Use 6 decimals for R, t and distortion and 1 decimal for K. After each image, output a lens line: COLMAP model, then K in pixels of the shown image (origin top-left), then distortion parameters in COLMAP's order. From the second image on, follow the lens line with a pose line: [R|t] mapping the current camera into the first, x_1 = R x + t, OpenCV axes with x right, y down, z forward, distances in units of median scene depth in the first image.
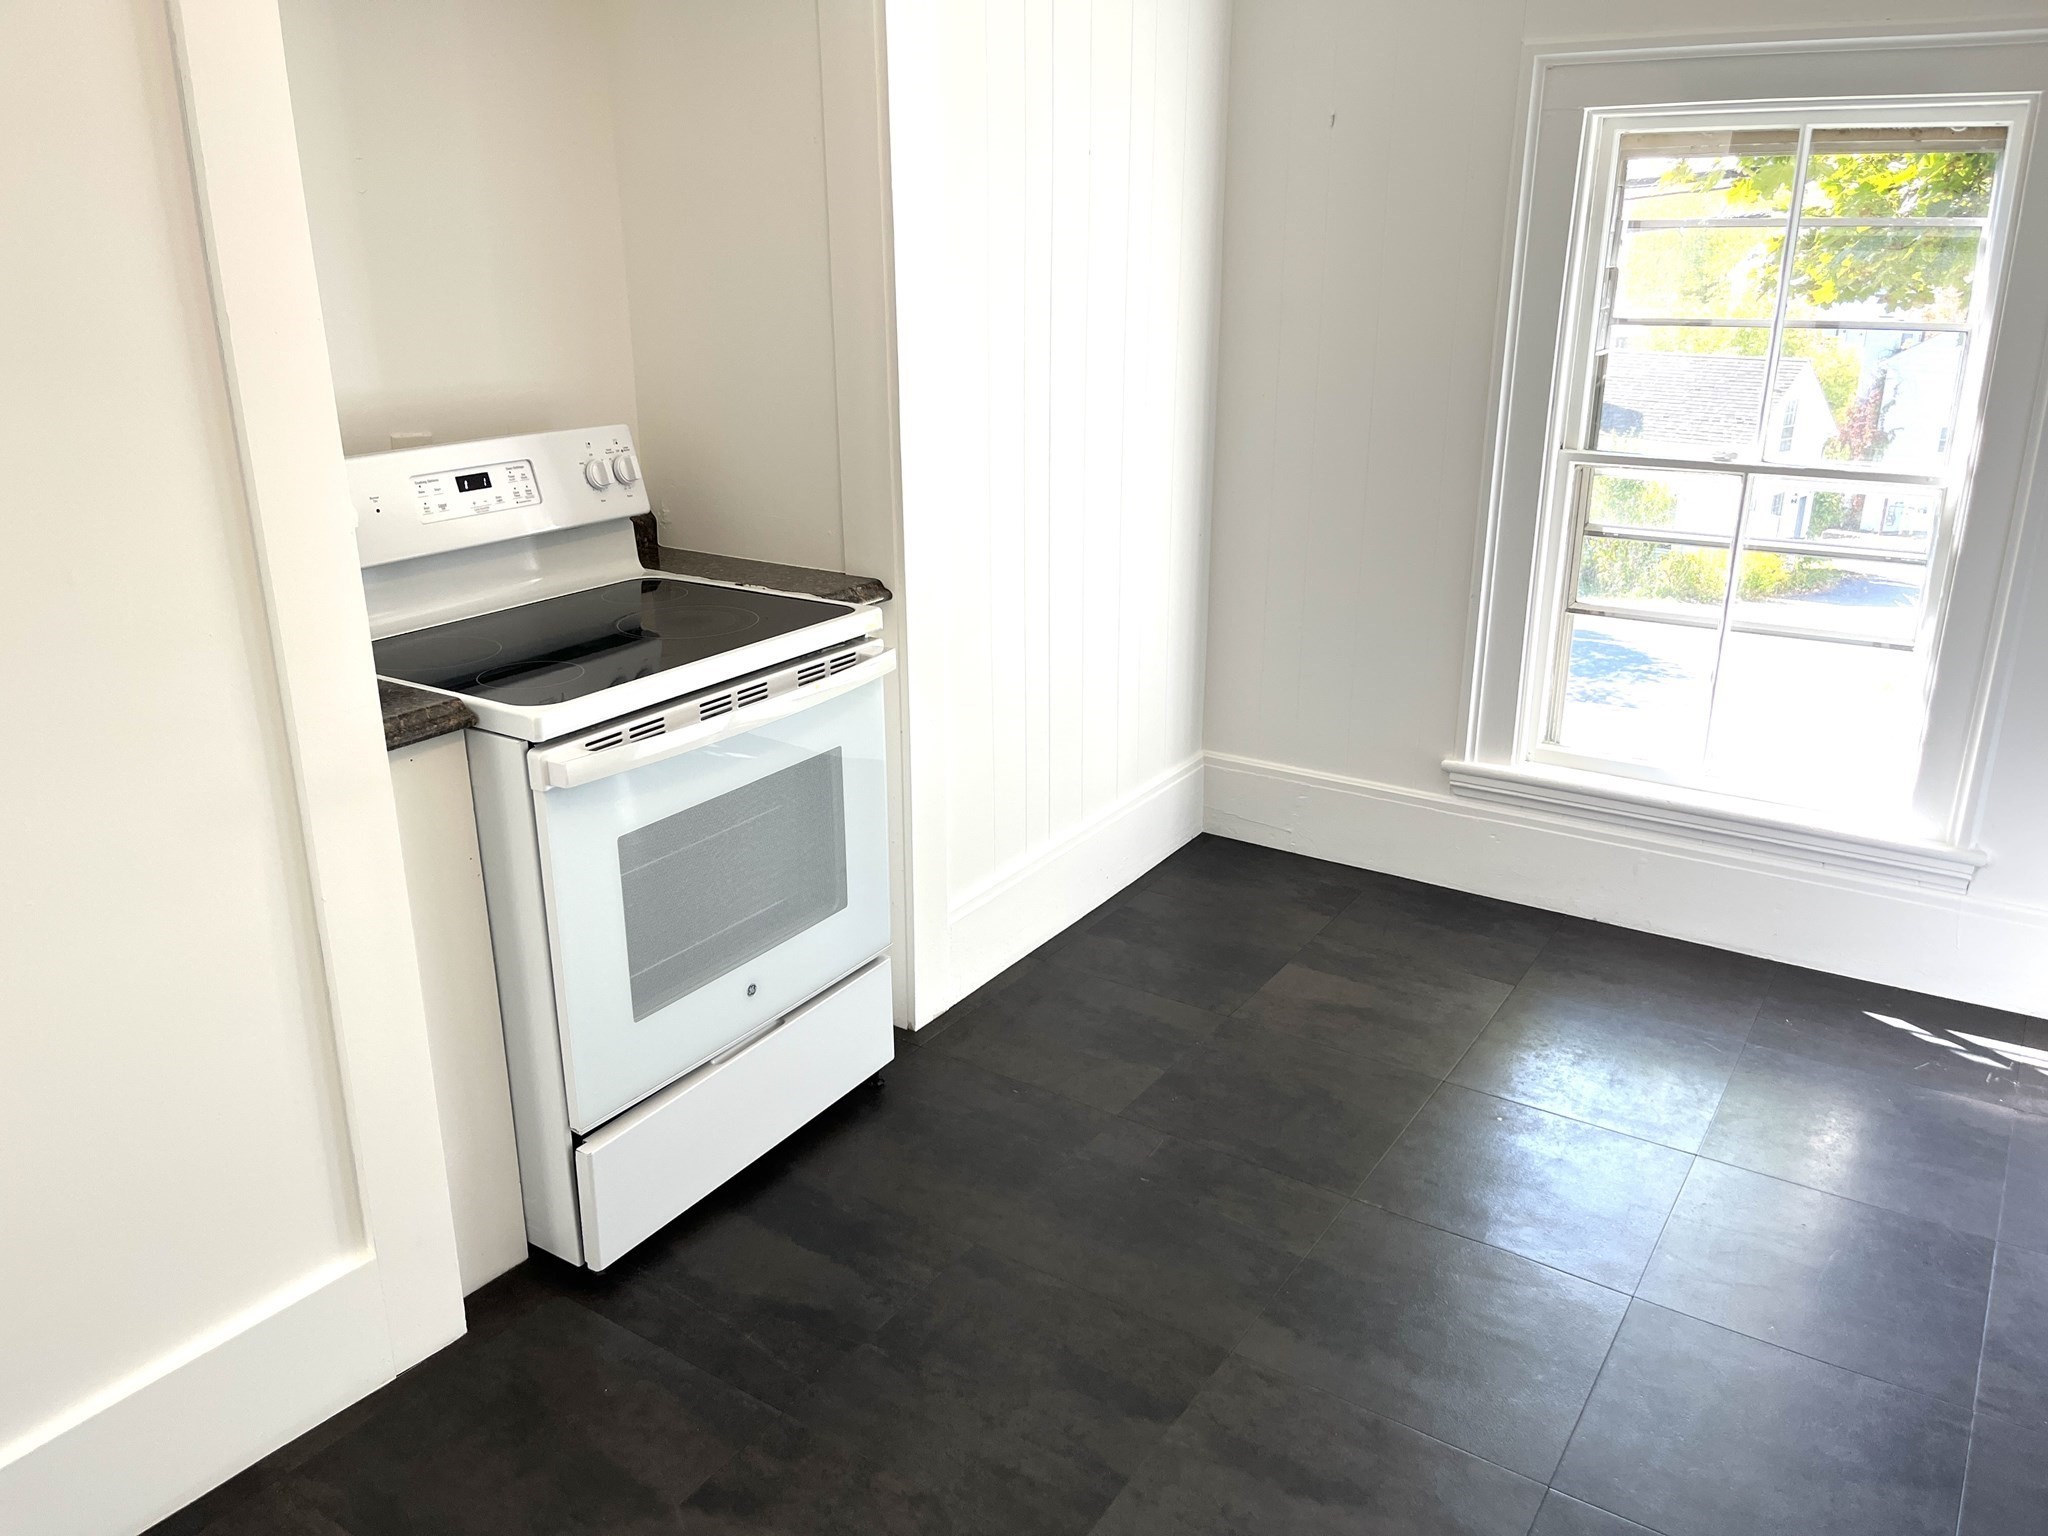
lens RADIAL K [[1558.2, 0, 1024.0], [0, 1558.2, 768.0], [0, 0, 1]] dist [0.084501, -0.124557]
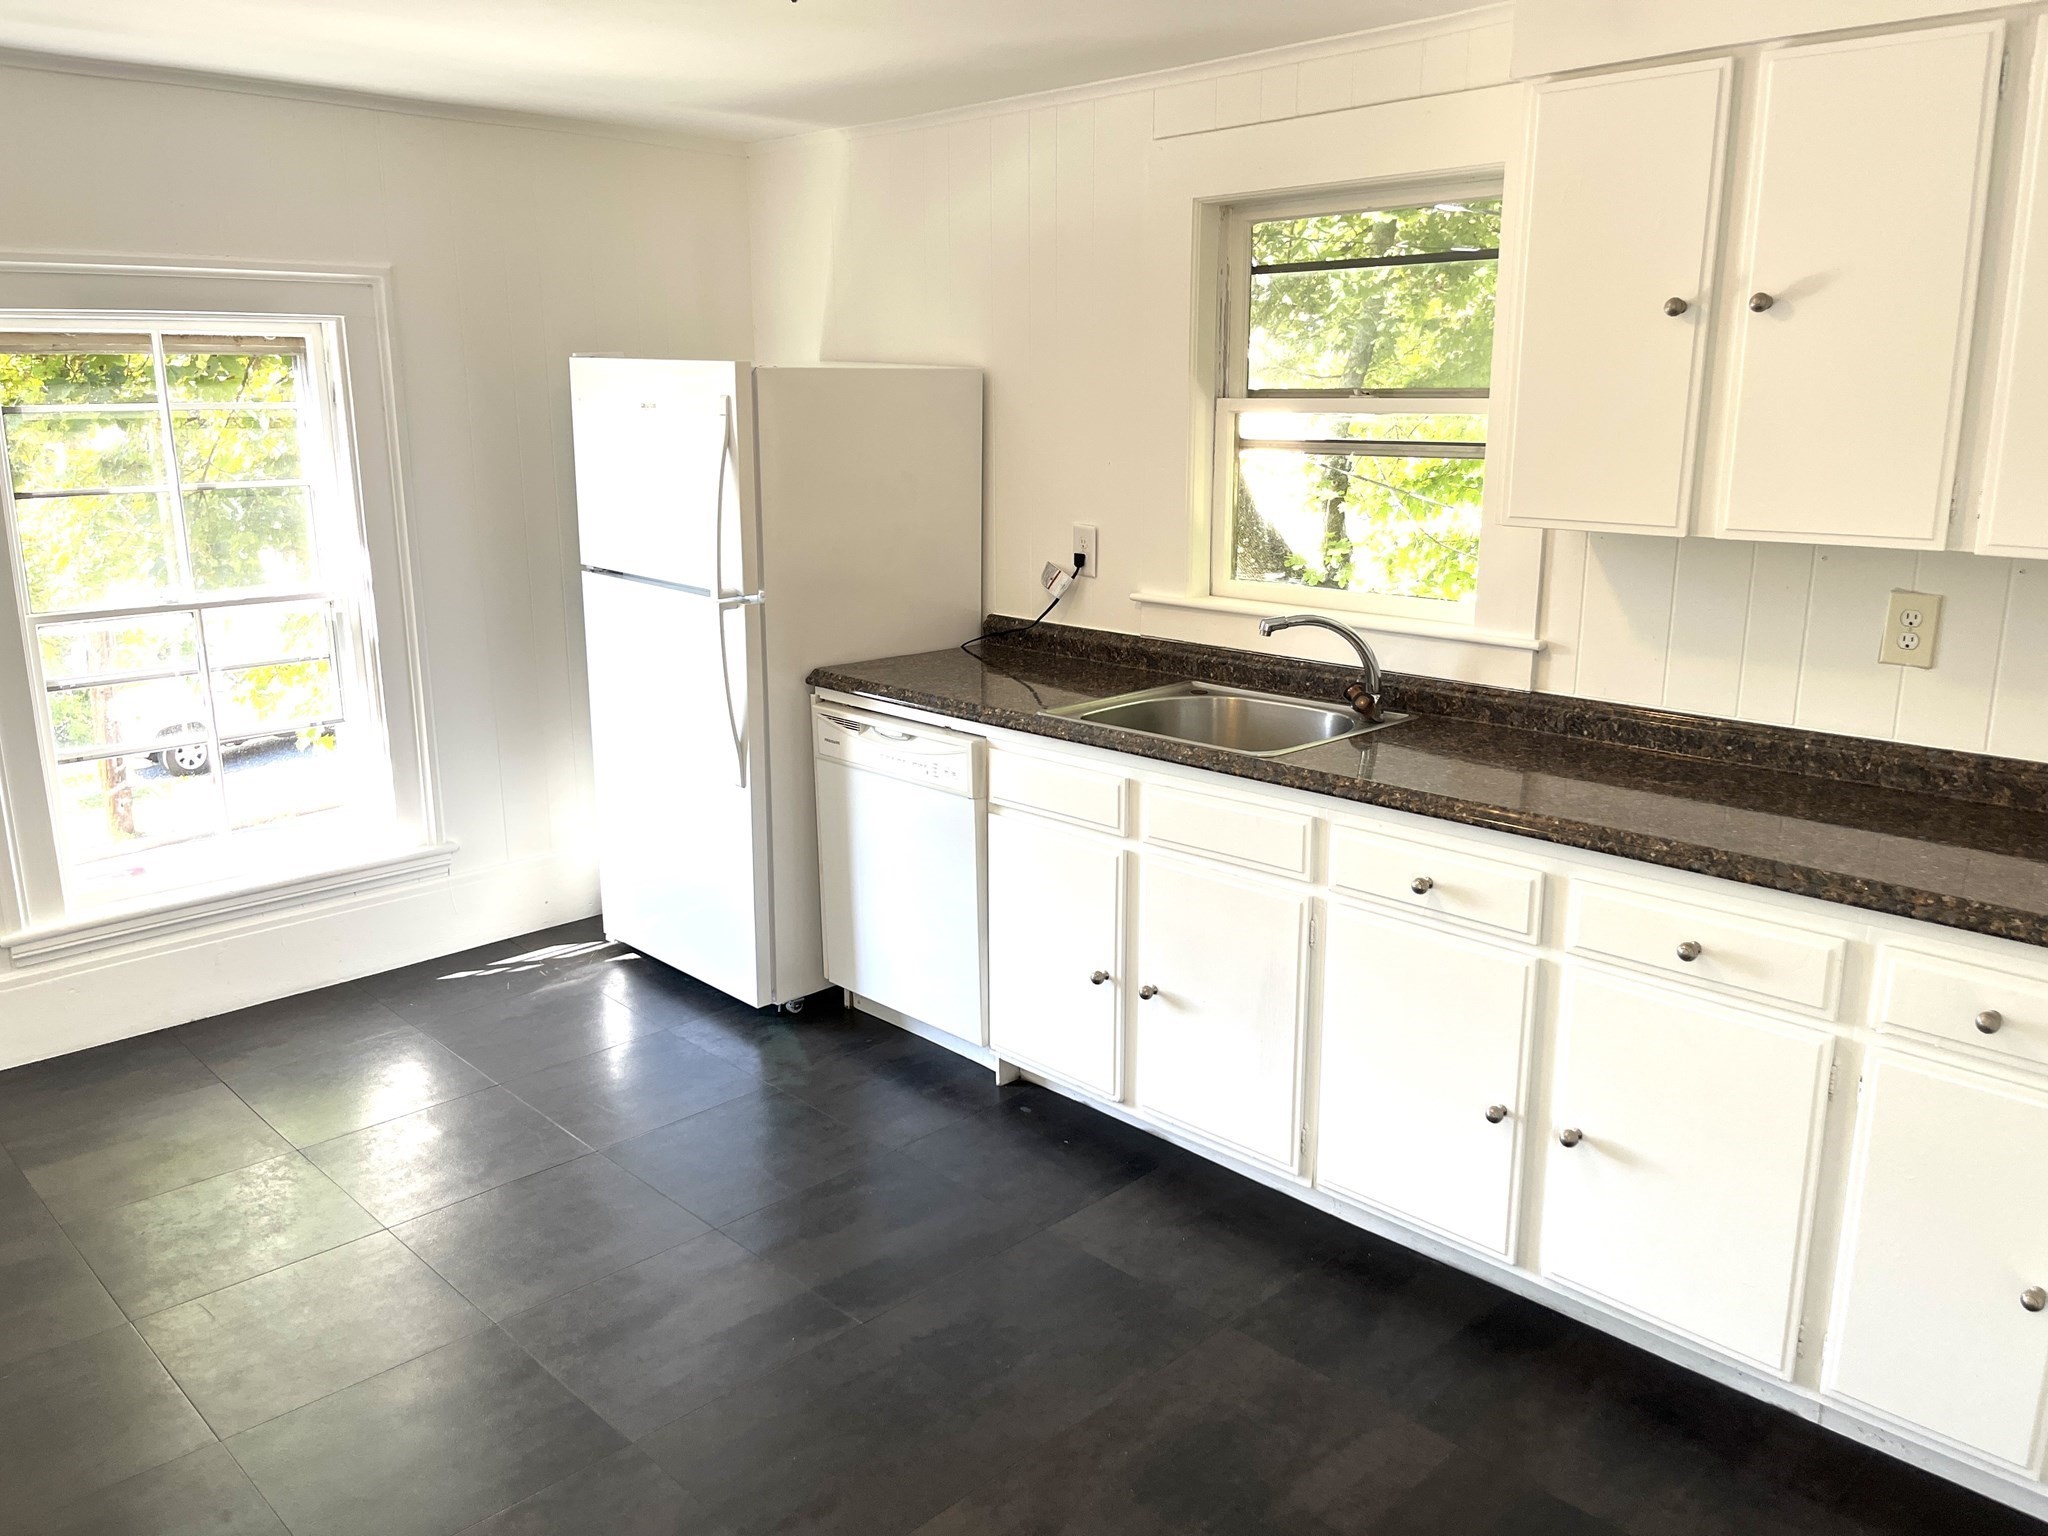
lens RADIAL K [[1558.2, 0, 1024.0], [0, 1558.2, 768.0], [0, 0, 1]] dist [0.084501, -0.124557]
pose [[0.203122, -0.246077, 0.947728, -0.592409], [0.299829, 0.937042, 0.179042, -0.103948], [-0.932118, 0.247789, 0.264114, 0.130607]]
